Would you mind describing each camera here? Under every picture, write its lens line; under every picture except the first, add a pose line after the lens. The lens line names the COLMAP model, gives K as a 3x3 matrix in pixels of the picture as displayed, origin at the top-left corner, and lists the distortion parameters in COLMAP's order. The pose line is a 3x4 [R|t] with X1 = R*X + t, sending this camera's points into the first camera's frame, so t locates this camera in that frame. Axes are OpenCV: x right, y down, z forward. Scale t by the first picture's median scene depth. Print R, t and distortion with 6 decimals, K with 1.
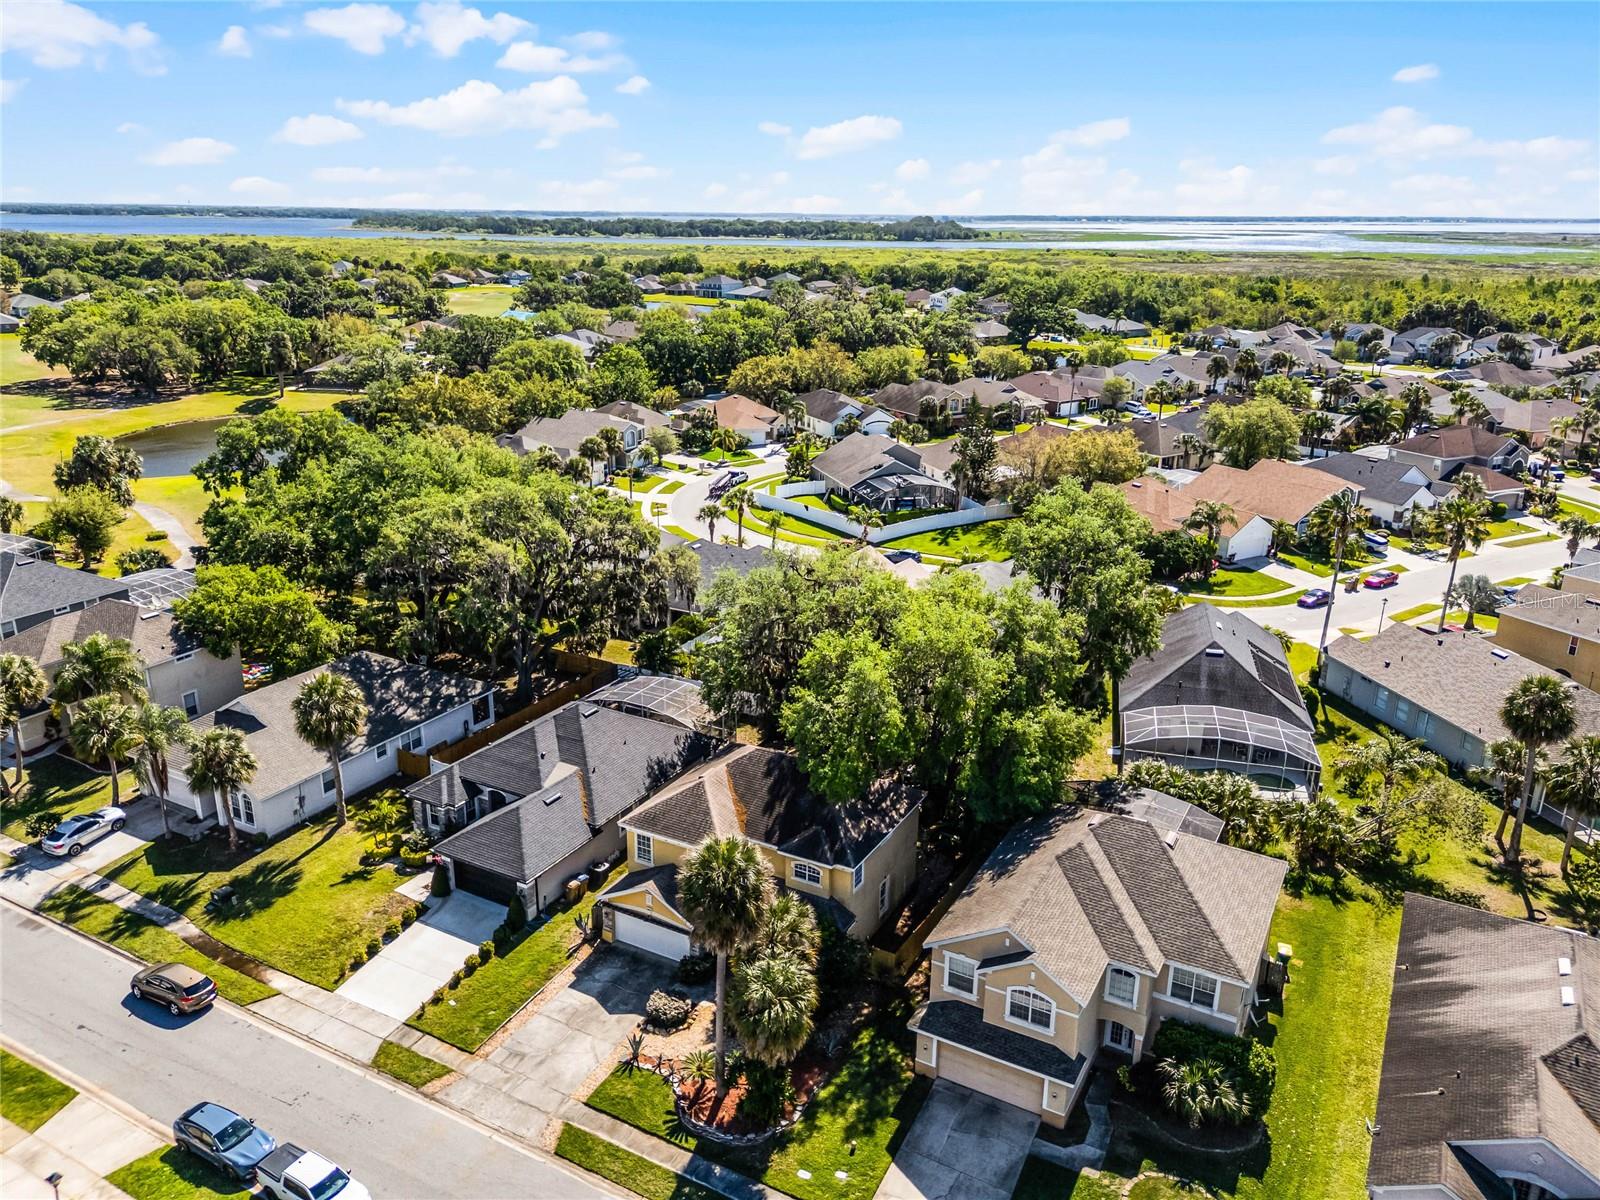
lens RADIAL K [[1176.9, 0, 794.6], [0, 1176.9, 607.4], [0, 0, 1]] dist [0.071033, -0.082361]
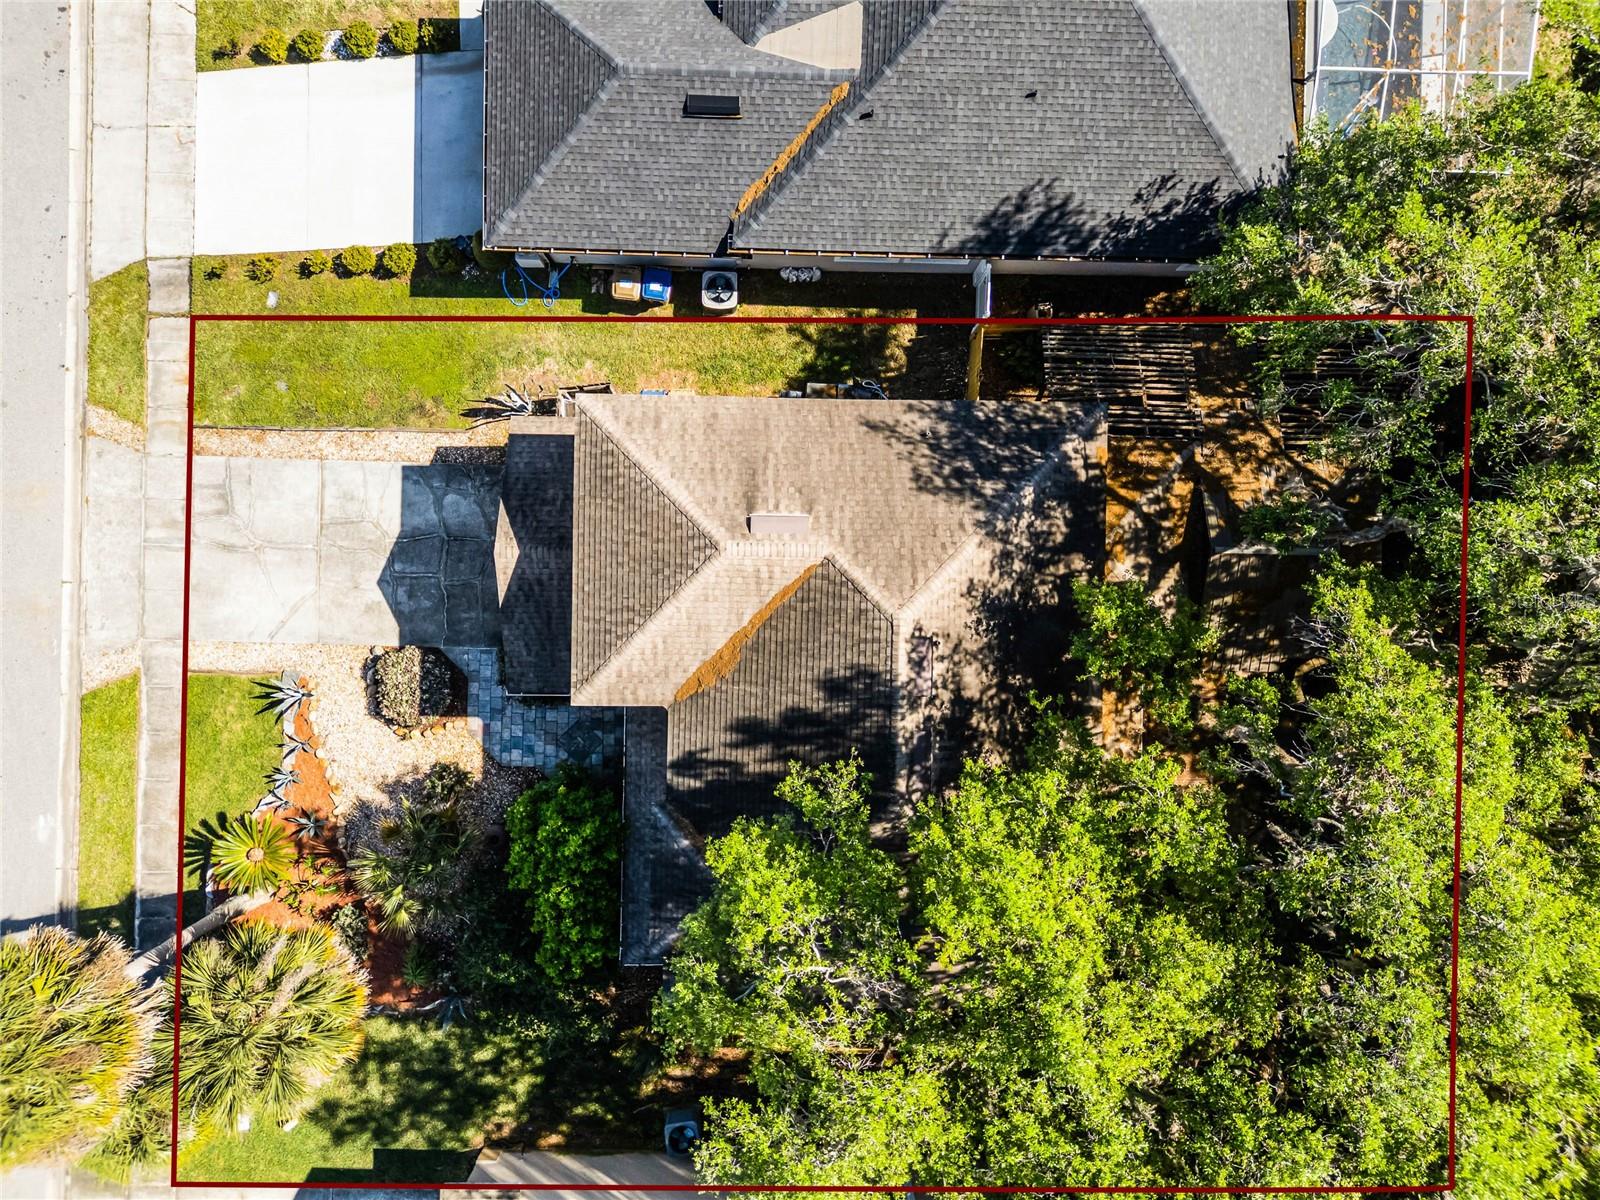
lens RADIAL K [[1176.9, 0, 794.6], [0, 1176.9, 607.4], [0, 0, 1]] dist [0.071033, -0.082361]
pose [[0.476335, 0.879262, 0.001564, -0.043285], [-0.302779, 0.162358, 0.939130, -0.175950], [0.825488, -0.447814, 0.343559, 0.754280]]
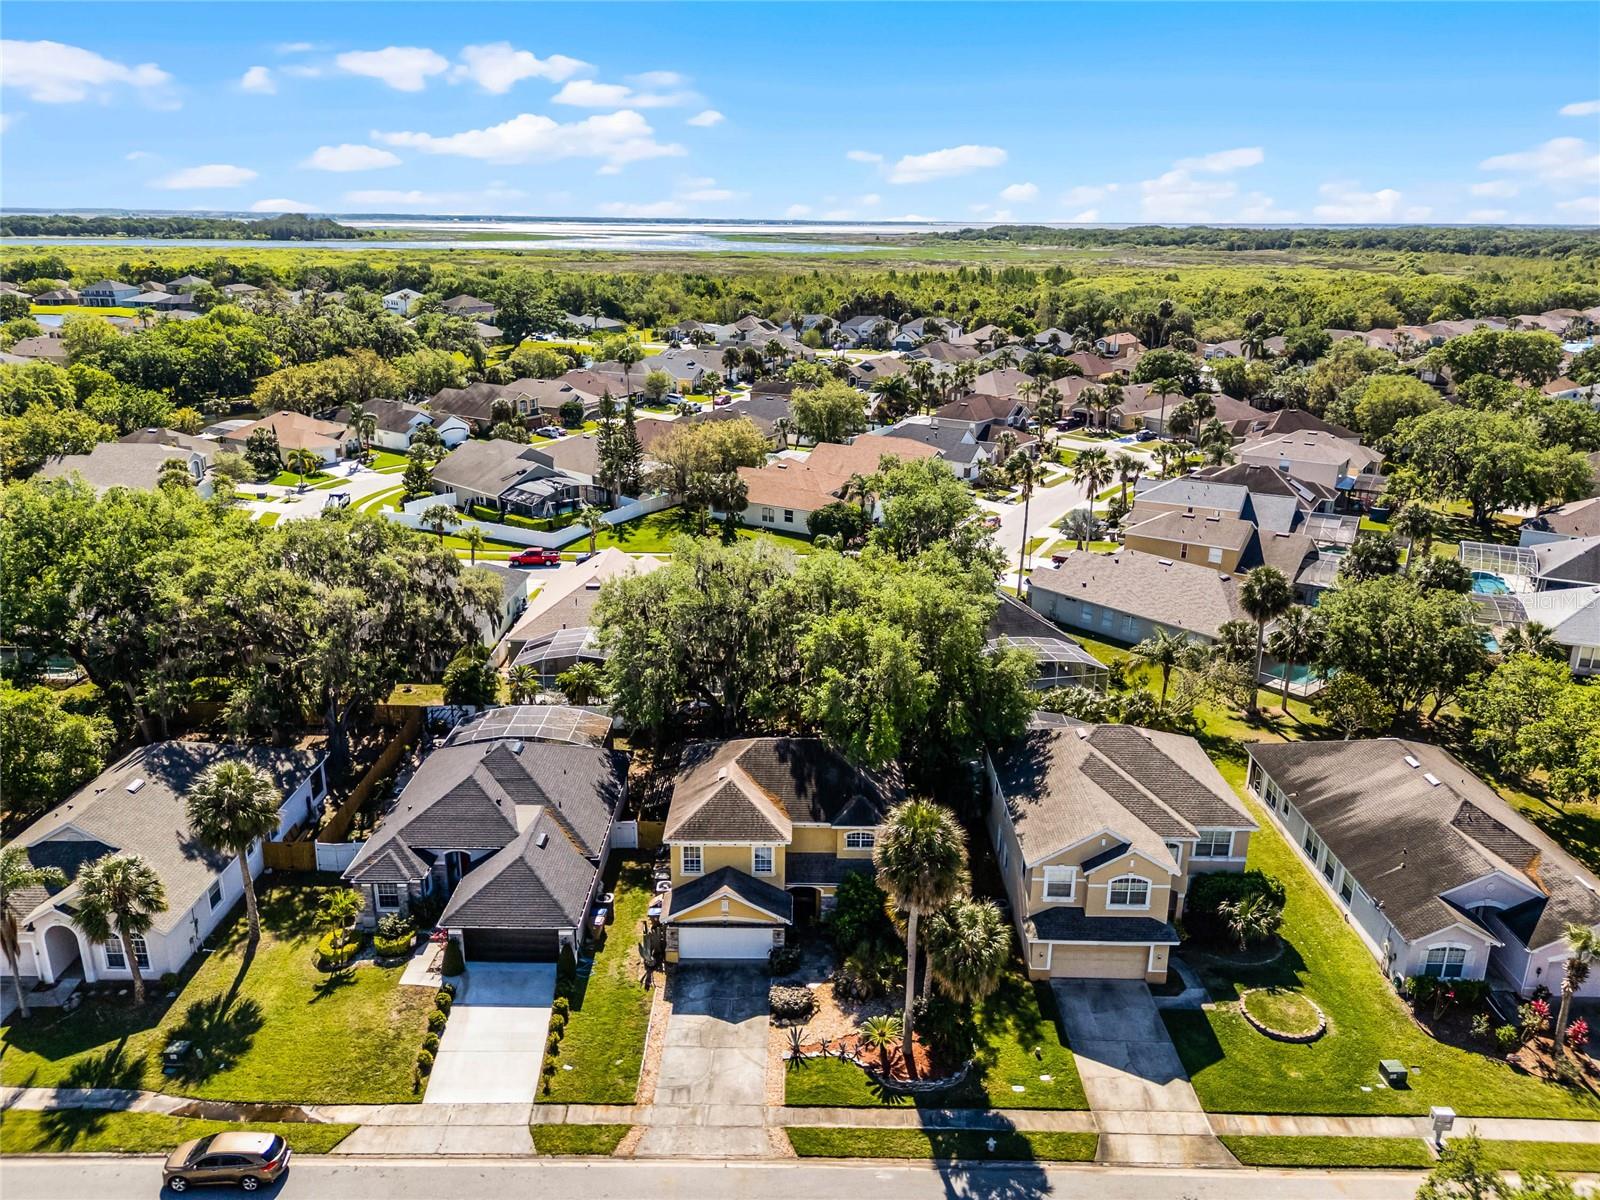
lens RADIAL K [[1176.9, 0, 794.6], [0, 1176.9, 607.4], [0, 0, 1]] dist [0.071033, -0.082361]
pose [[0.875240, -0.150092, 0.459813, -0.402430], [0.149981, 0.987996, 0.037016, -0.023449], [-0.459849, 0.036566, 0.887244, 0.067083]]
